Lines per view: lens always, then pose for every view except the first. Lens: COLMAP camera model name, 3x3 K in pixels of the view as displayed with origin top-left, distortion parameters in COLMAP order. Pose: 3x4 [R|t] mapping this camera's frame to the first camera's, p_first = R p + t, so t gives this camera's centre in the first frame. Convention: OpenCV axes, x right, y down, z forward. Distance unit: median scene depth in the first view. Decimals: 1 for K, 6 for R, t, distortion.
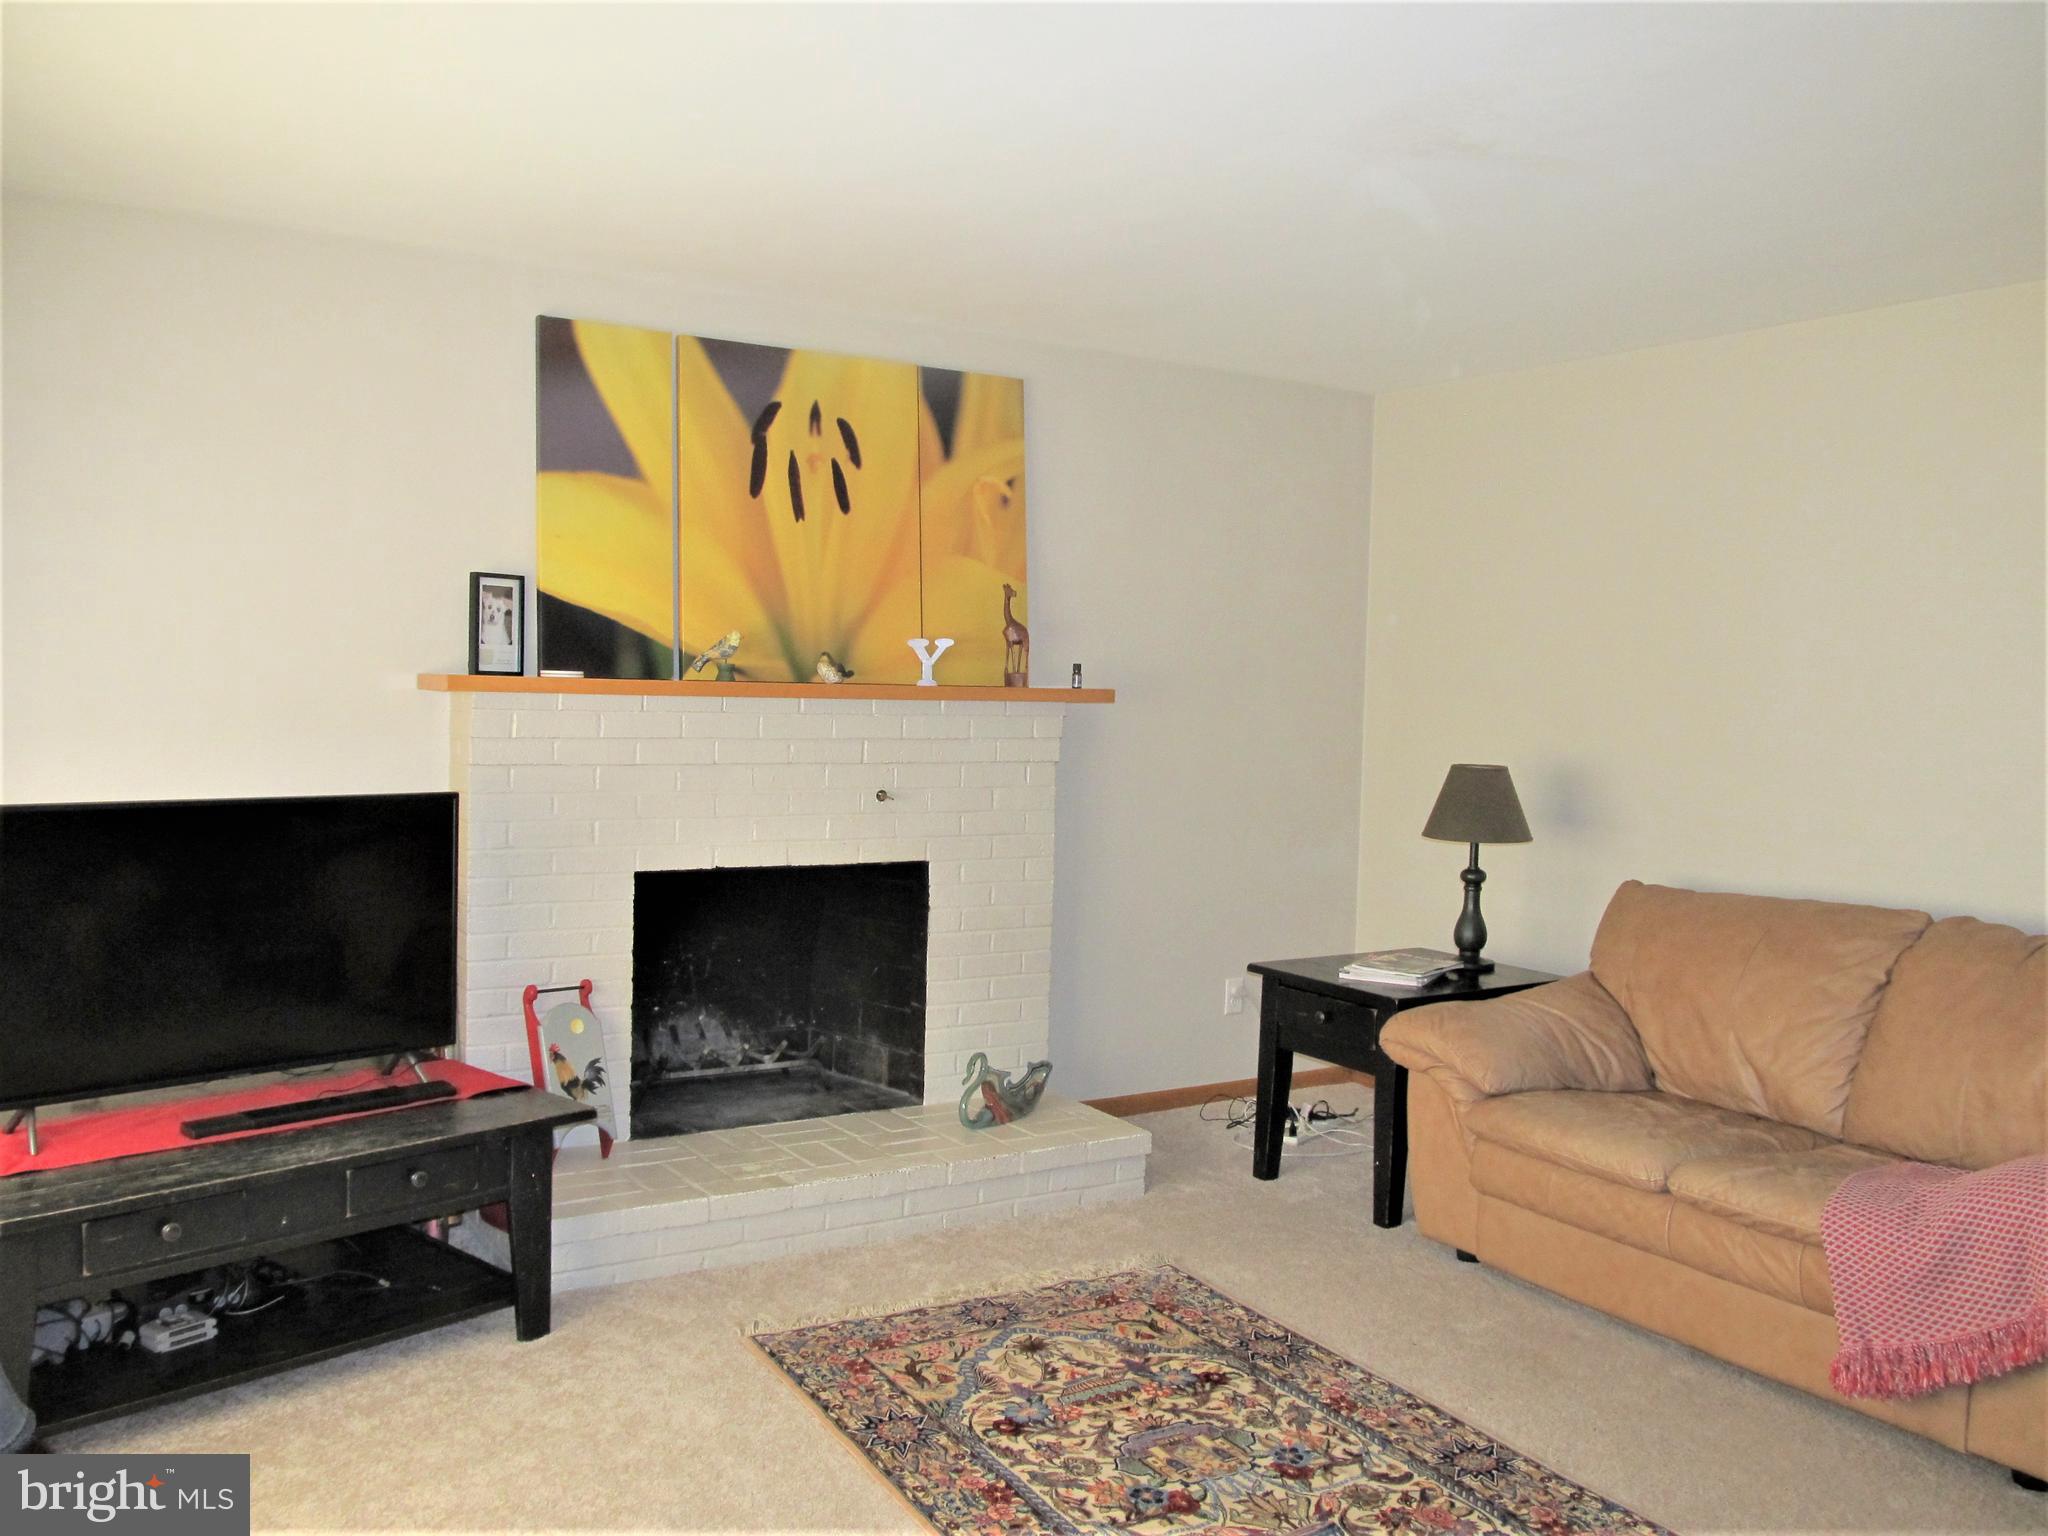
lens RADIAL K [[1686.0, 0, 1024.0], [0, 1686.0, 768.0], [0, 0, 1]] dist [-0.070896, 0.026949]
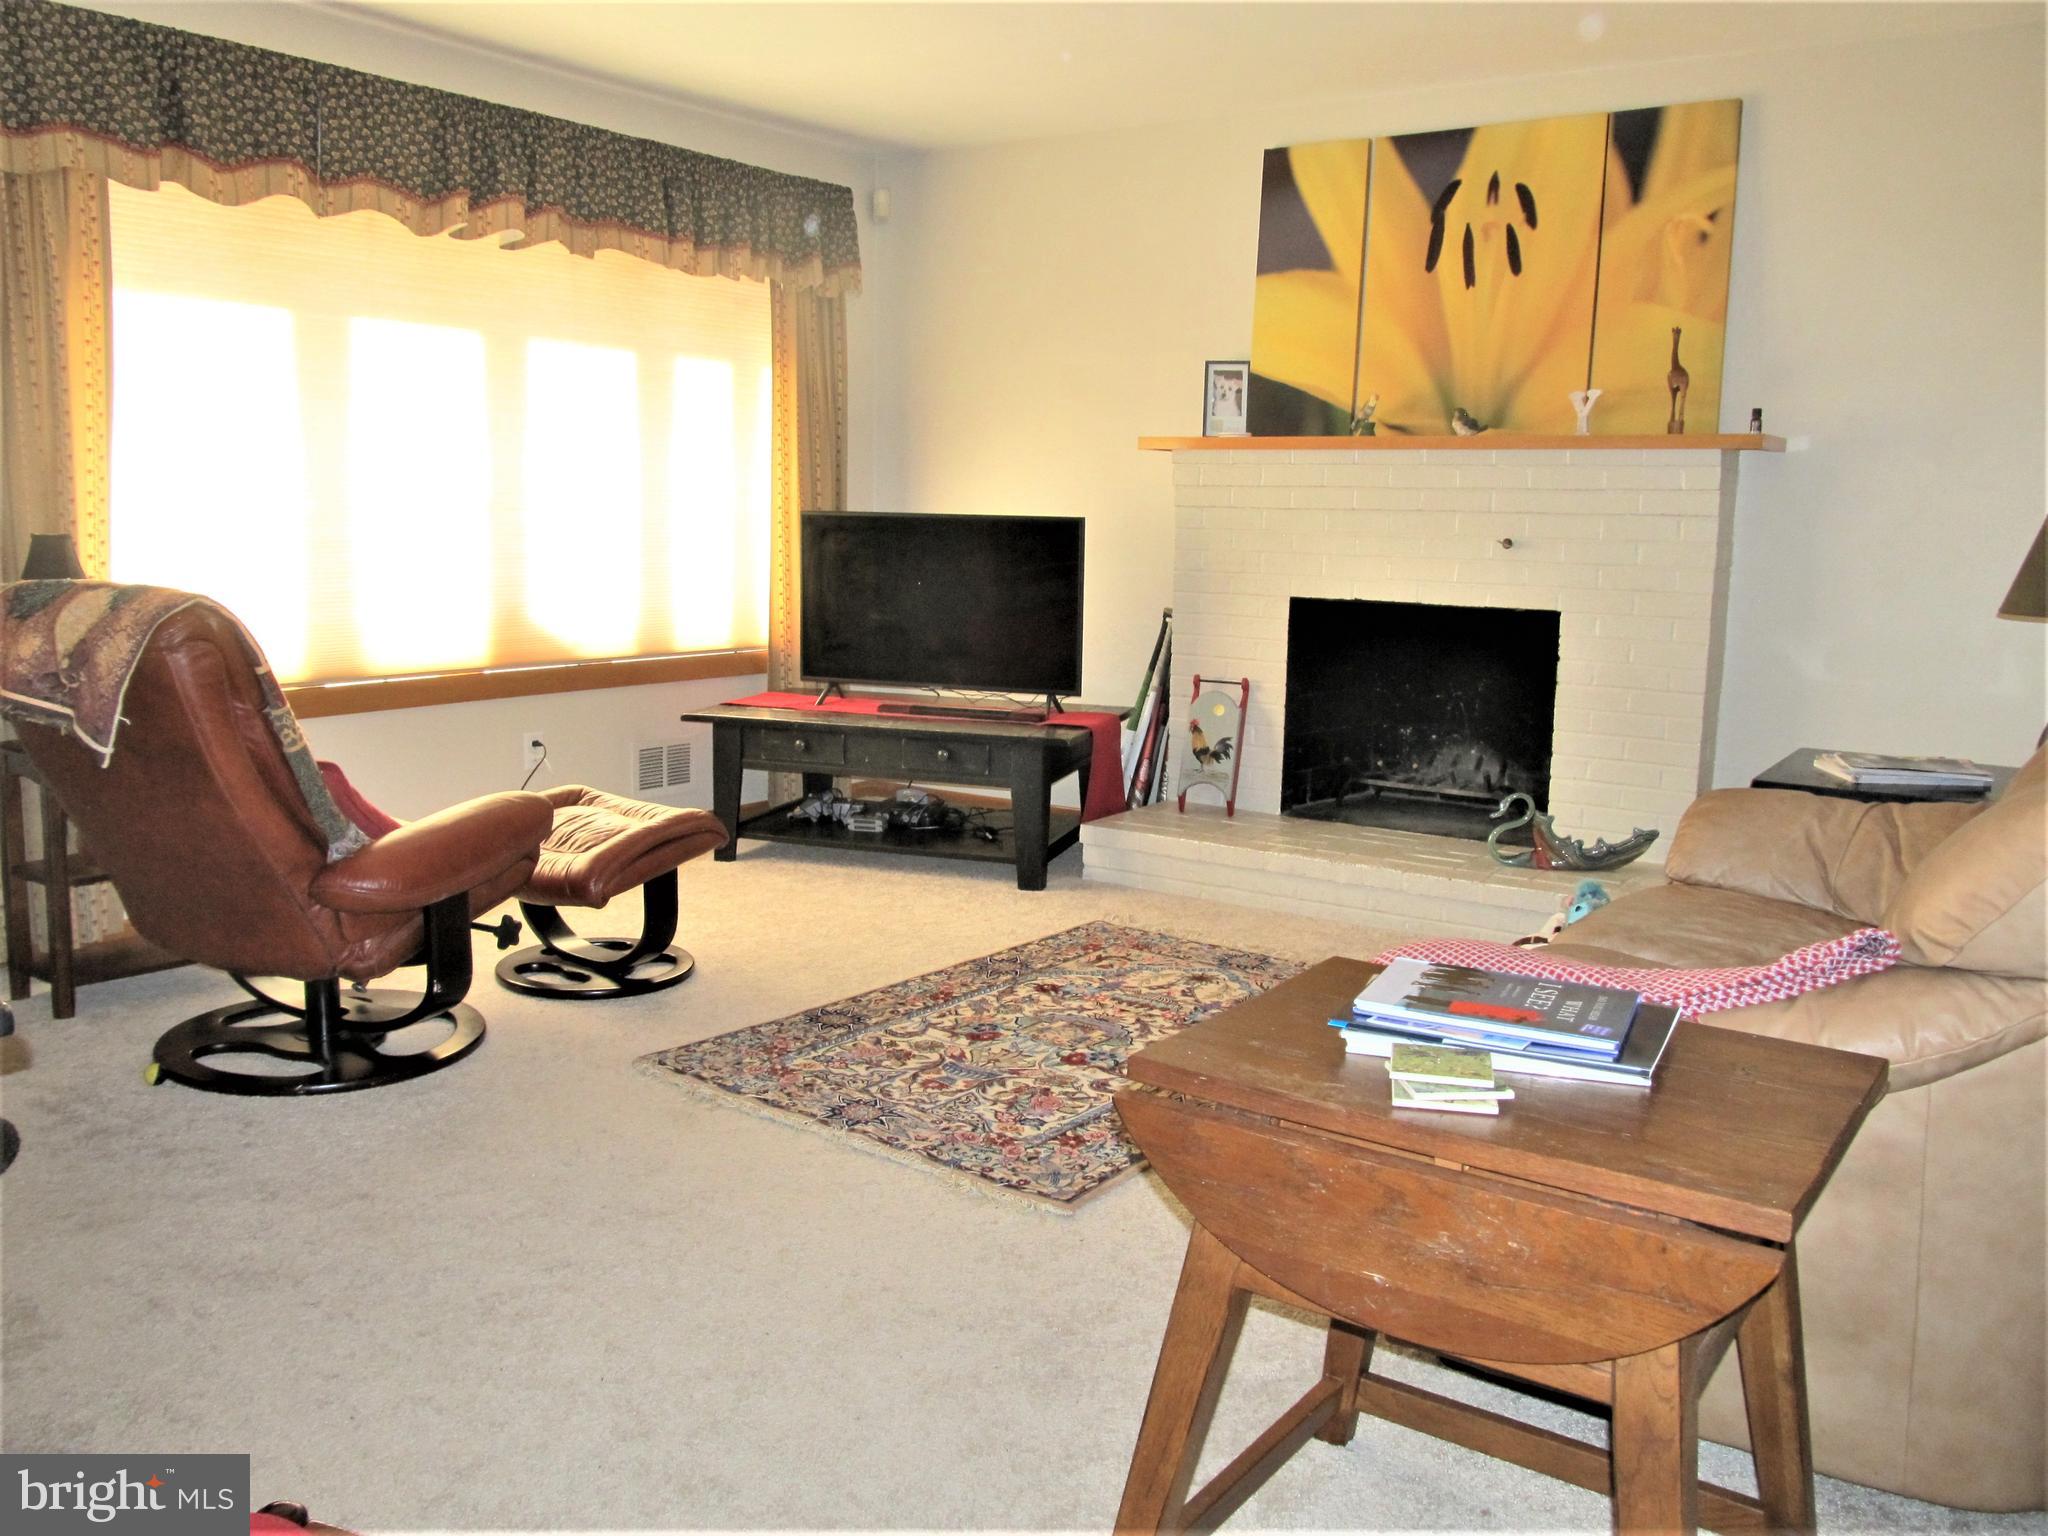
lens RADIAL K [[1686.0, 0, 1024.0], [0, 1686.0, 768.0], [0, 0, 1]] dist [-0.070896, 0.026949]
pose [[0.382628, 0.123780, -0.915573, 0.827094], [-0.053962, 0.992287, 0.111600, 0.058737], [0.922325, 0.006704, 0.386356, 0.342663]]
